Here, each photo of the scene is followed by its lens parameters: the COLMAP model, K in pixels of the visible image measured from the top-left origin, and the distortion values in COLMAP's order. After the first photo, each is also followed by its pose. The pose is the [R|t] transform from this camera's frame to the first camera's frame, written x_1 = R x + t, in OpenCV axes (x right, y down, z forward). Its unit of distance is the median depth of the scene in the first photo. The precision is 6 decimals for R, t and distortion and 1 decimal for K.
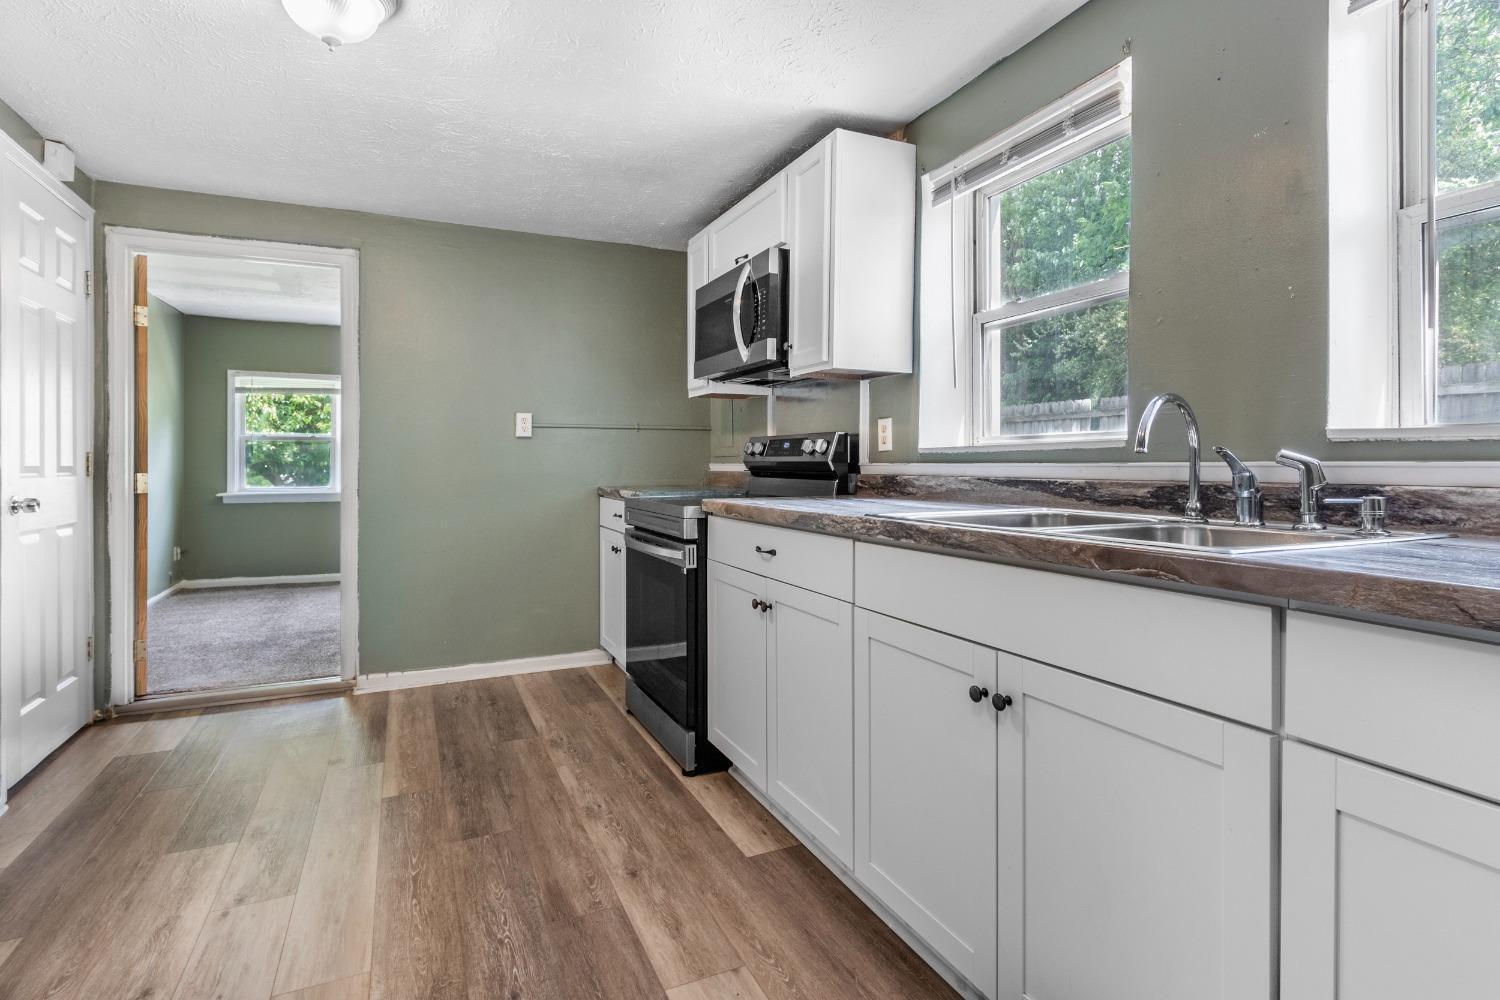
lens RADIAL K [[765.5, 0, 750.0], [0, 765.5, 466.4], [0, 0, 1]] dist [-0.001282, -0.000372]
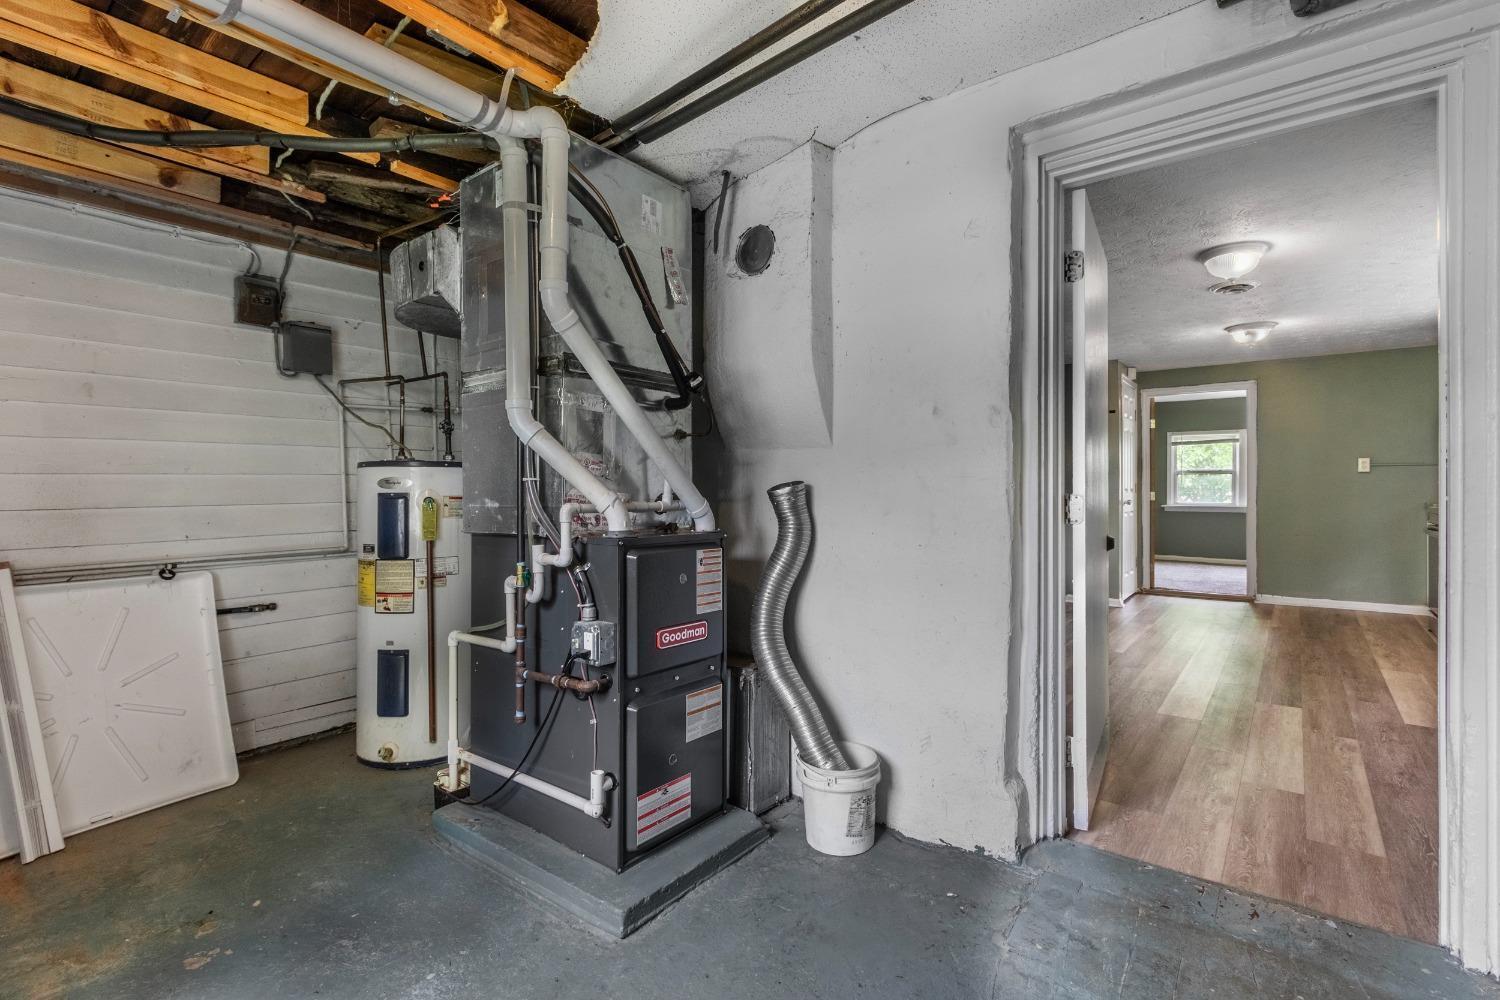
lens RADIAL K [[702.1, 0, 750.0], [0, 702.1, 500.0], [0, 0, 1]] dist [0.000443, -0.000021]
pose [[0.467118, 0.012477, -0.884107, 0.249721], [-0.001121, 0.999908, 0.013519, 0.002142], [0.884194, -0.005324, 0.467089, -0.521718]]
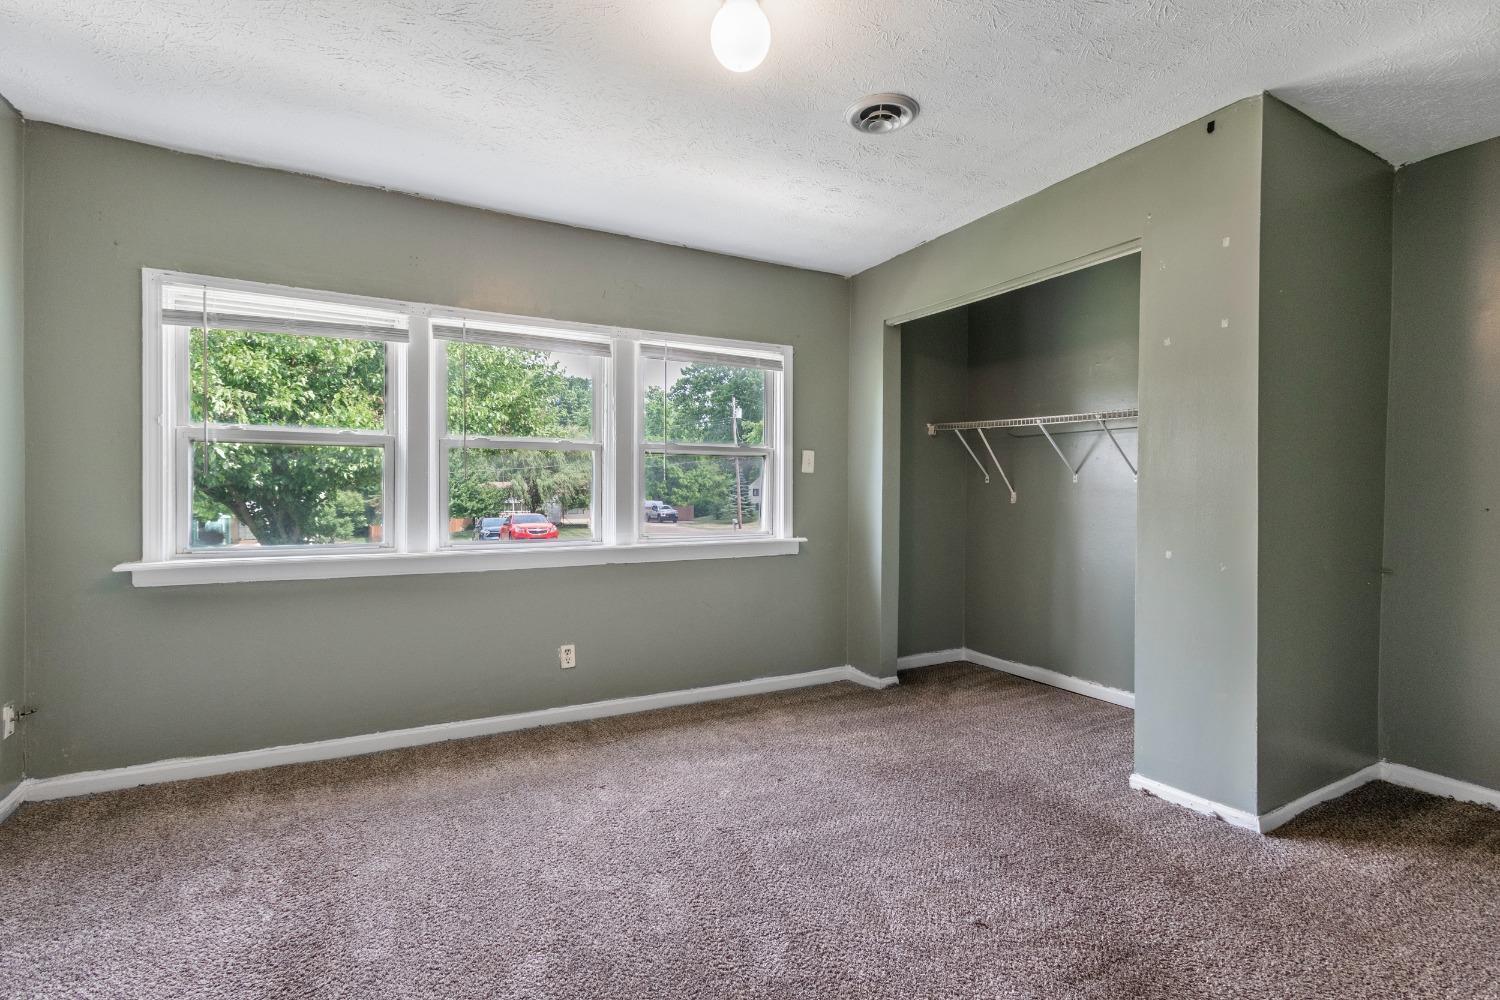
lens RADIAL K [[702.1, 0, 750.0], [0, 702.1, 500.0], [0, 0, 1]] dist [0.000443, -0.000021]
pose [[0.996967, 0.003449, 0.077754, -0.382689], [-0.004345, 0.999926, 0.011357, -0.005507], [-0.077710, -0.011661, 0.996908, 0.591918]]
